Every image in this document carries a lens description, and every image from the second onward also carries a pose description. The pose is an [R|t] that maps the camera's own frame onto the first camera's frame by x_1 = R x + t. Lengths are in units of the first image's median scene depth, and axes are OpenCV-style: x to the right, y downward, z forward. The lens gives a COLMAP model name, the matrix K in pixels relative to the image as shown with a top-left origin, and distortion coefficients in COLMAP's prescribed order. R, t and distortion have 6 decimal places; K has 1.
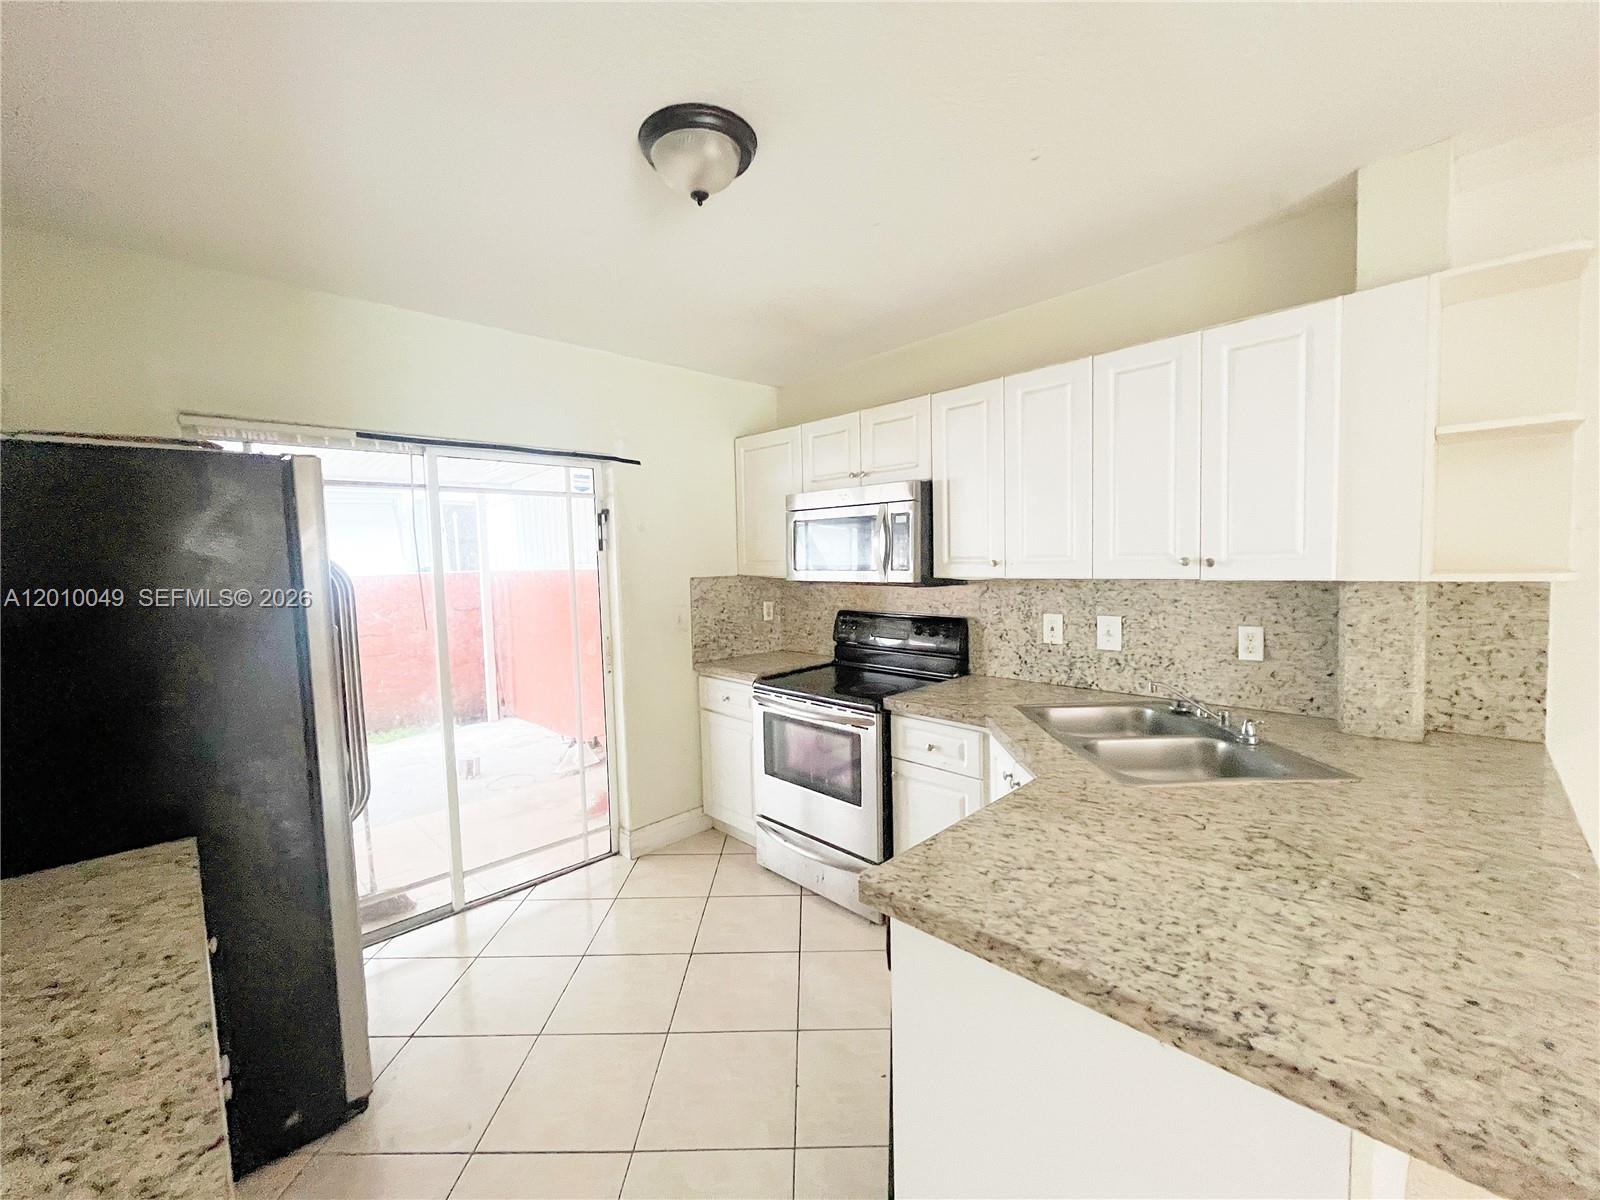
lens RADIAL K [[651.4, 0, 800.0], [0, 651.4, 600.0], [0, 0, 1]] dist [-0.000050, -0.000301]
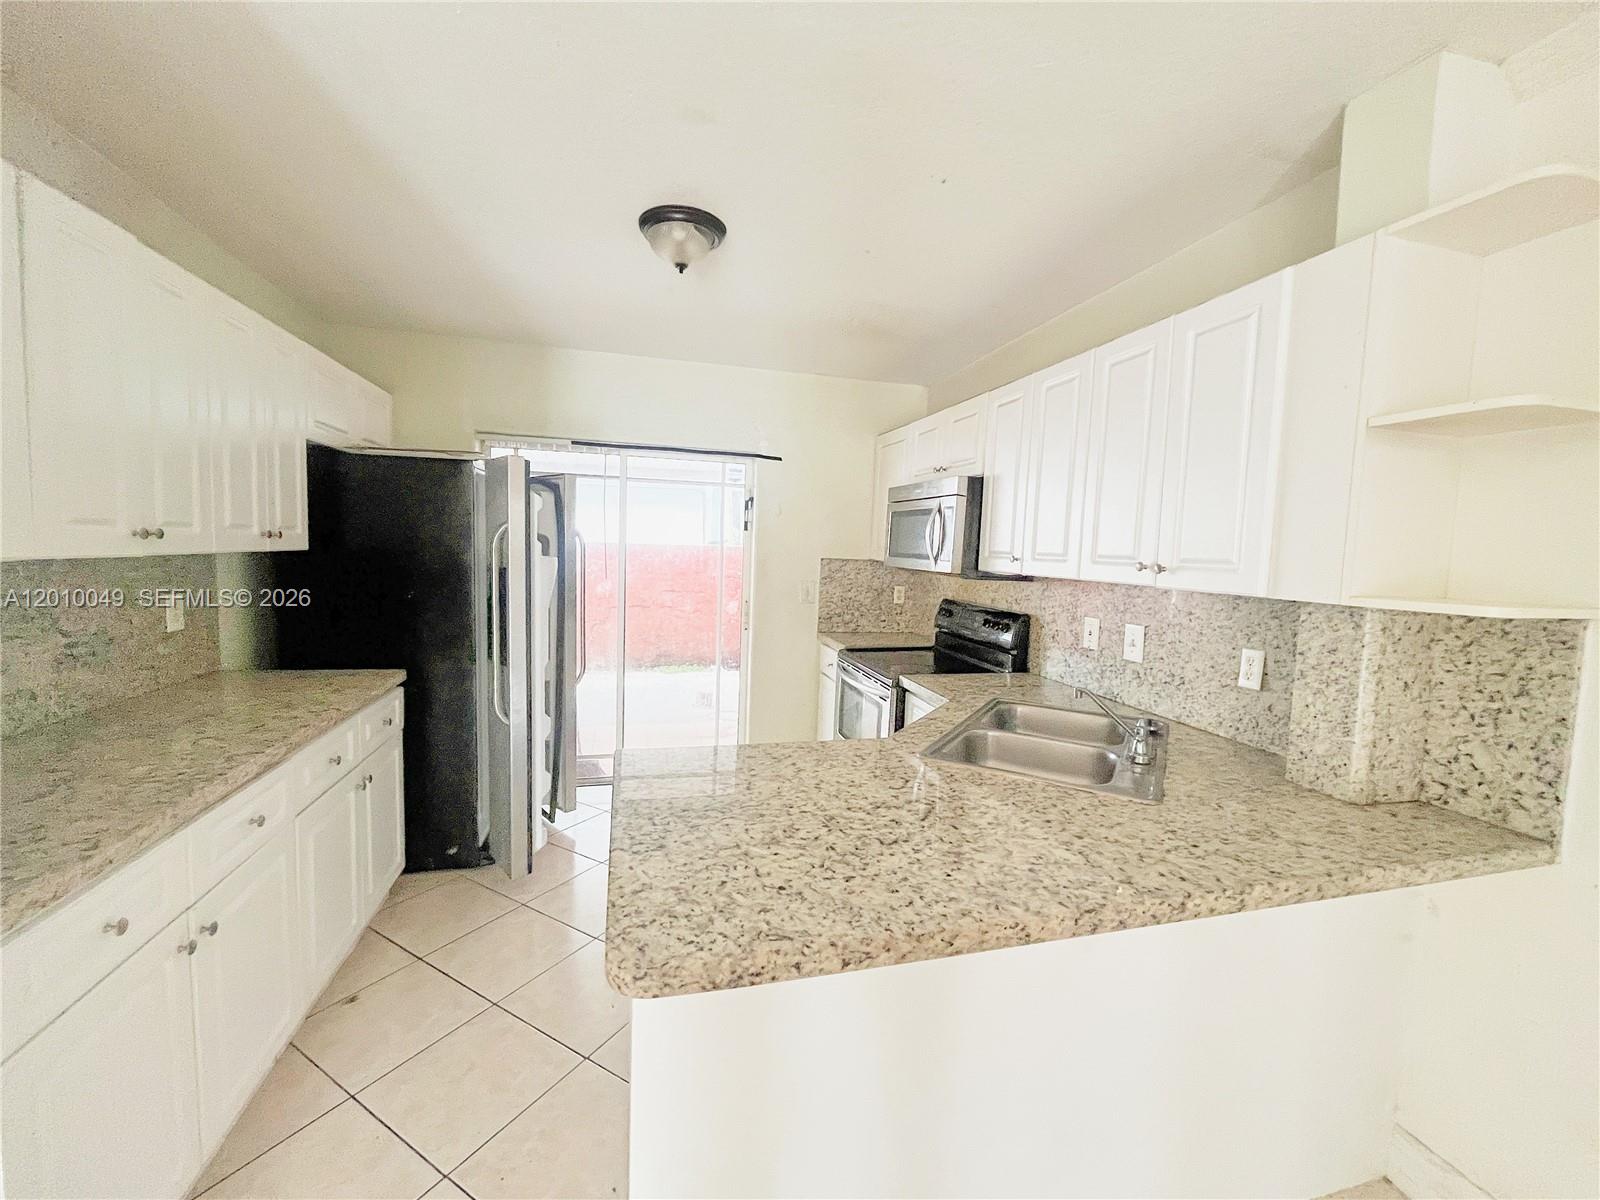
lens RADIAL K [[651.4, 0, 800.0], [0, 651.4, 600.0], [0, 0, 1]] dist [-0.000050, -0.000301]
pose [[0.868805, 0.099262, -0.485104, 0.587846], [-0.091938, 0.995003, 0.038939, -0.002642], [0.486545, 0.010770, 0.873589, -0.044554]]
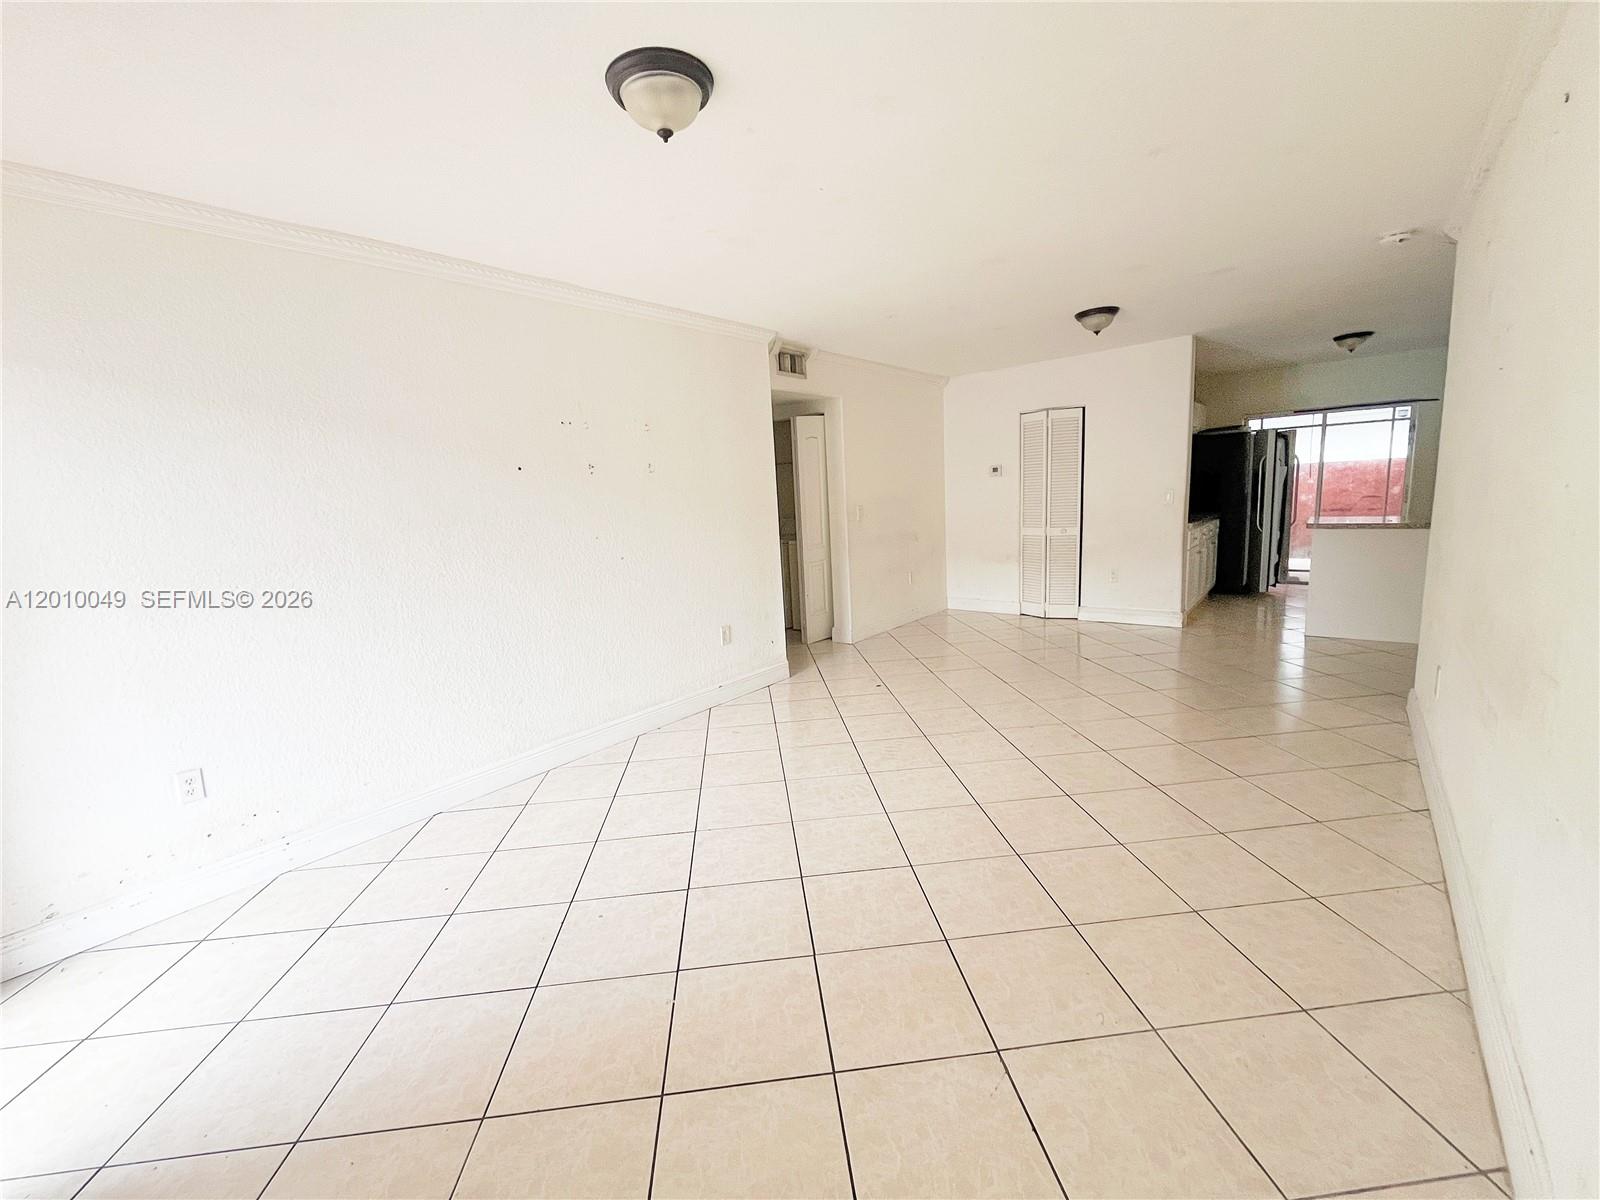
lens RADIAL K [[651.4, 0, 800.0], [0, 651.4, 600.0], [0, 0, 1]] dist [-0.000050, -0.000301]
pose [[0.102197, 0.181157, -0.978130, 2.556659], [-0.032239, 0.983365, 0.178758, 0.158854], [0.994242, 0.013266, 0.106338, -1.879971]]
